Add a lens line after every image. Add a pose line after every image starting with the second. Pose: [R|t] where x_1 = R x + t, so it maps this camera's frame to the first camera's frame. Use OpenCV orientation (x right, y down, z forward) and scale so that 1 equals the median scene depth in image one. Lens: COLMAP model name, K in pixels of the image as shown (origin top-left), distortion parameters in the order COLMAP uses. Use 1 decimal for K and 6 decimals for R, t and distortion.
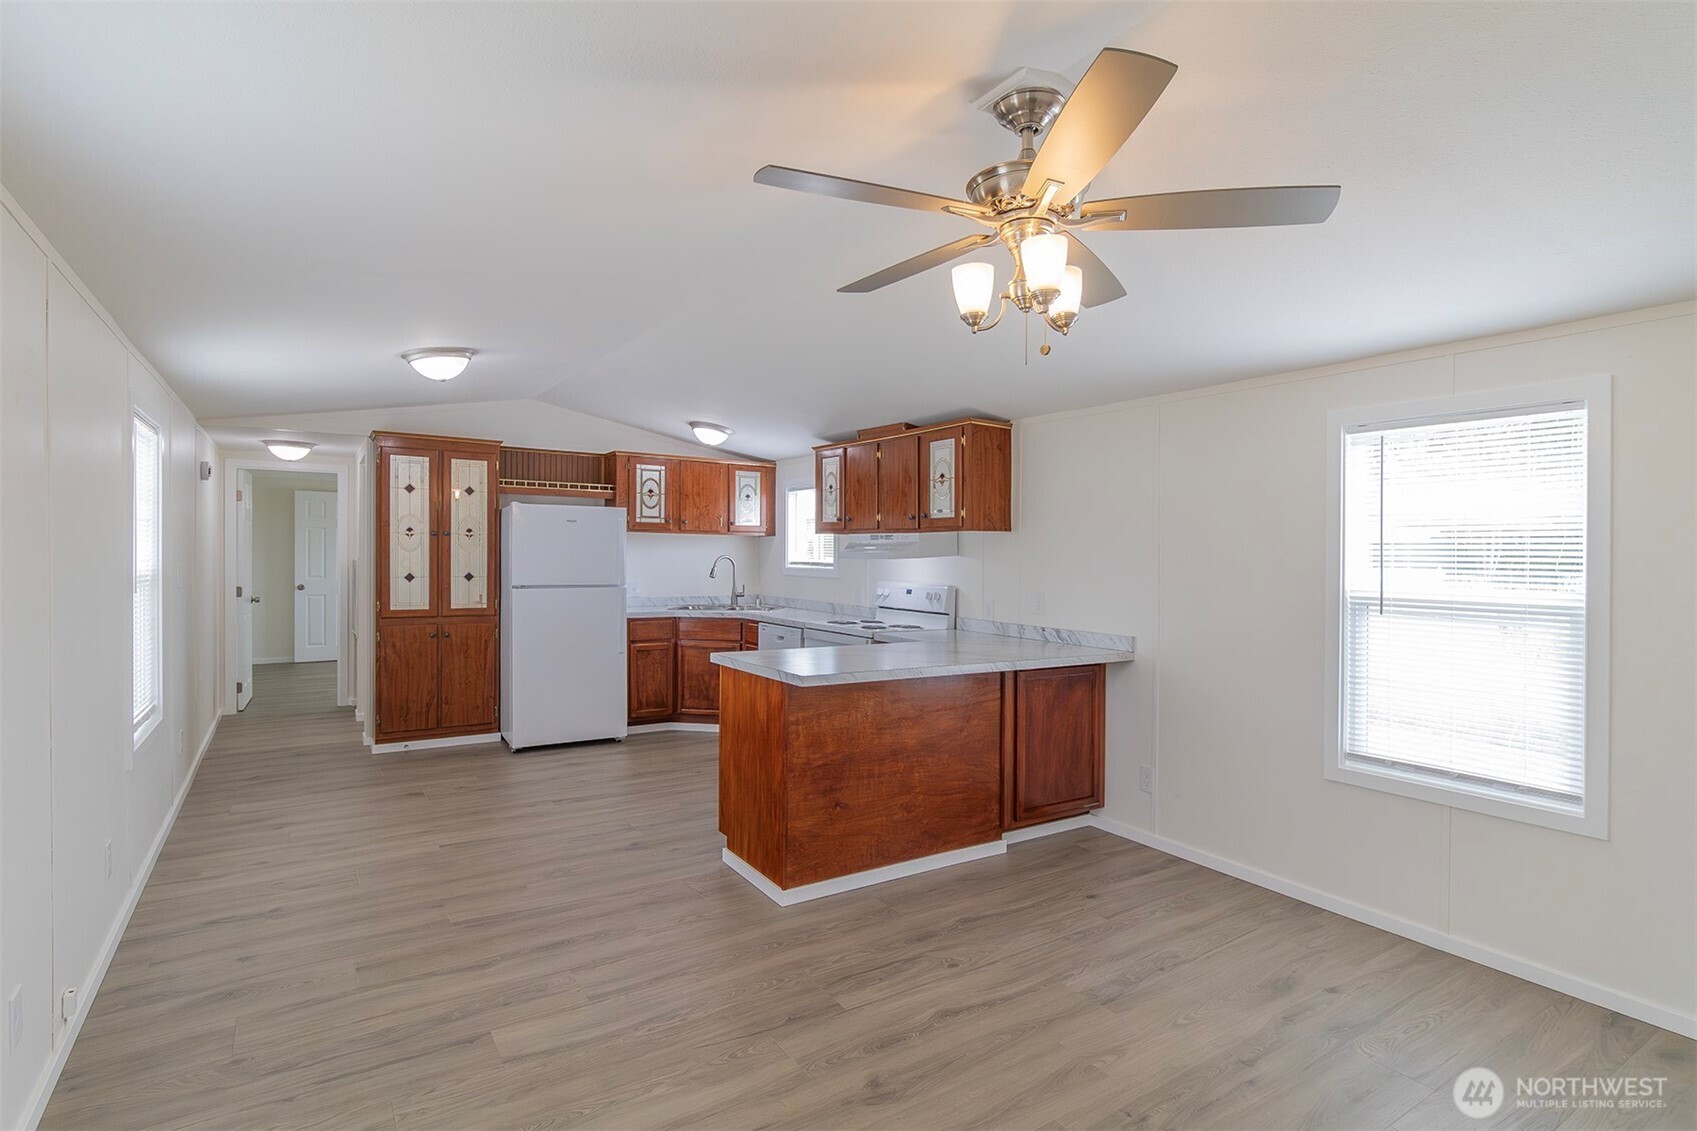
lens RADIAL K [[838.3, 0, 842.2], [0, 838.3, 558.6], [0, 0, 1]] dist [-0.000701, -0.002969]
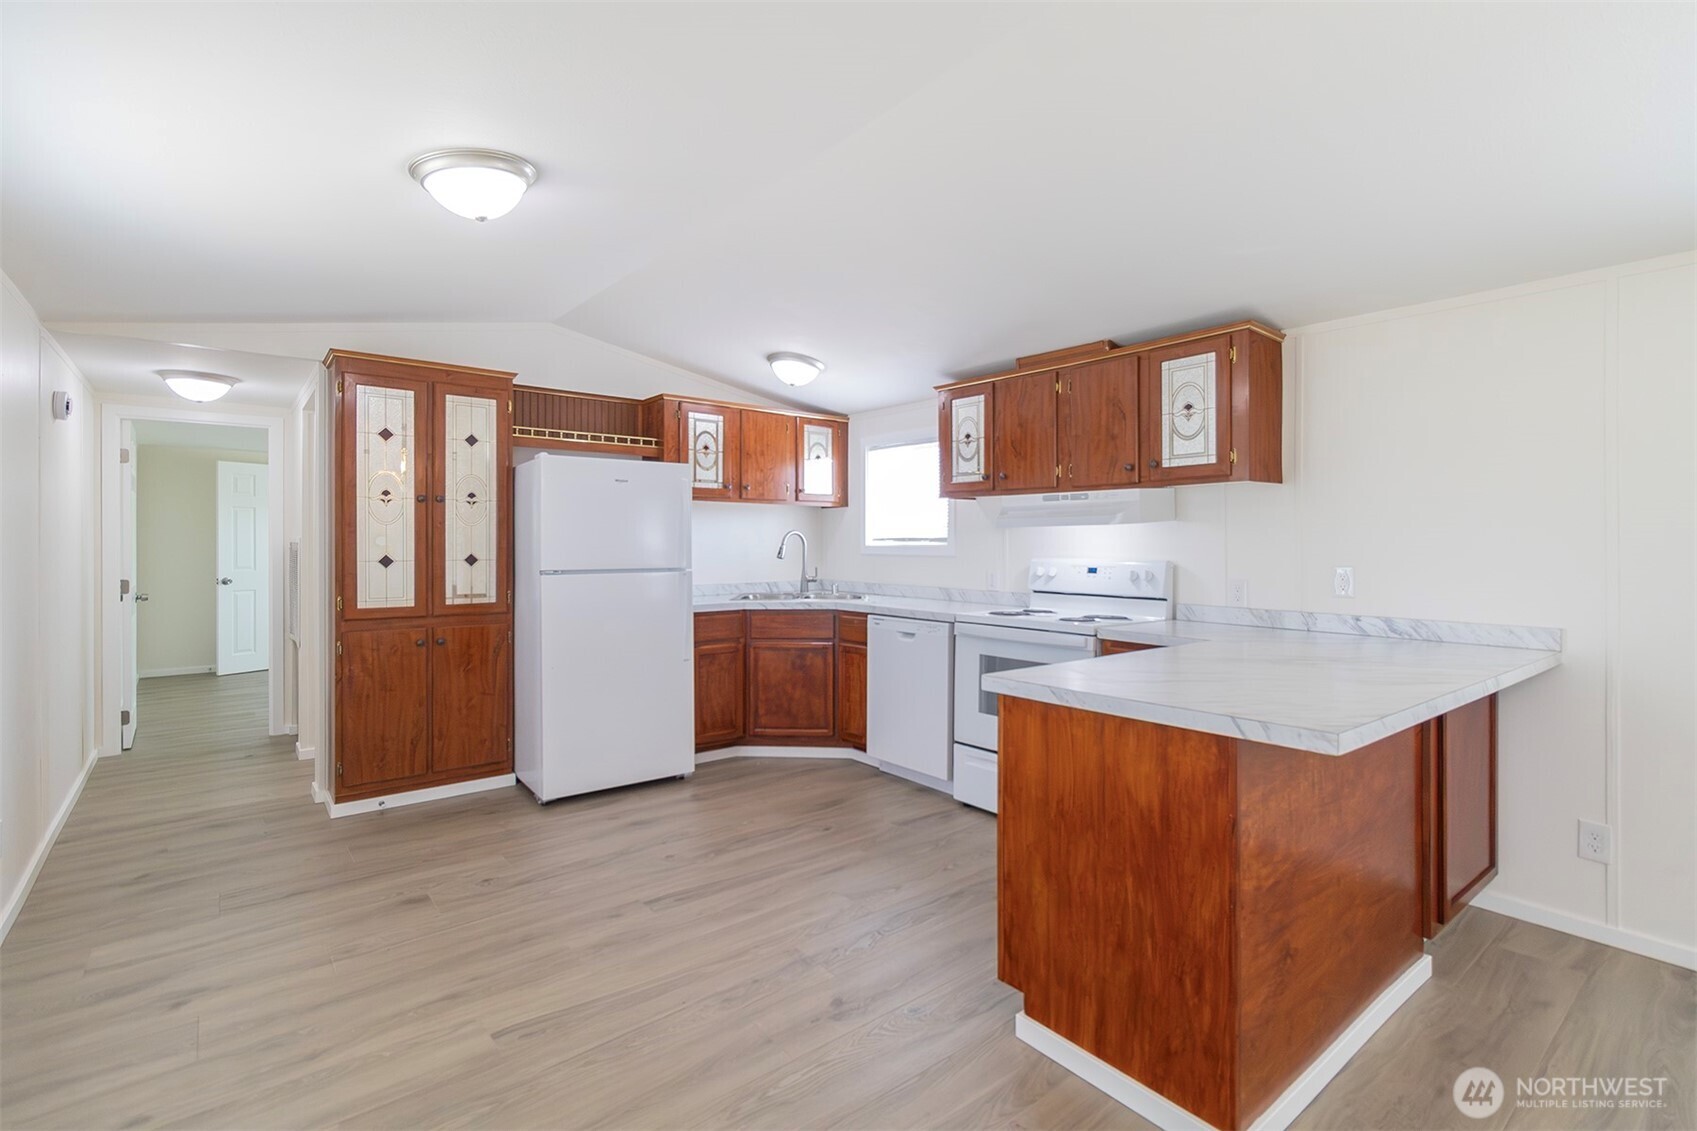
lens RADIAL K [[774.9, 0, 845.6], [0, 774.9, 537.4], [0, 0, 1]] dist [-0.005958, 0.001696]
pose [[0.993544, -0.011053, 0.112909, -0.215492], [0.012564, 0.999841, -0.012675, 0.015627], [-0.112751, 0.014011, 0.993524, 0.327936]]
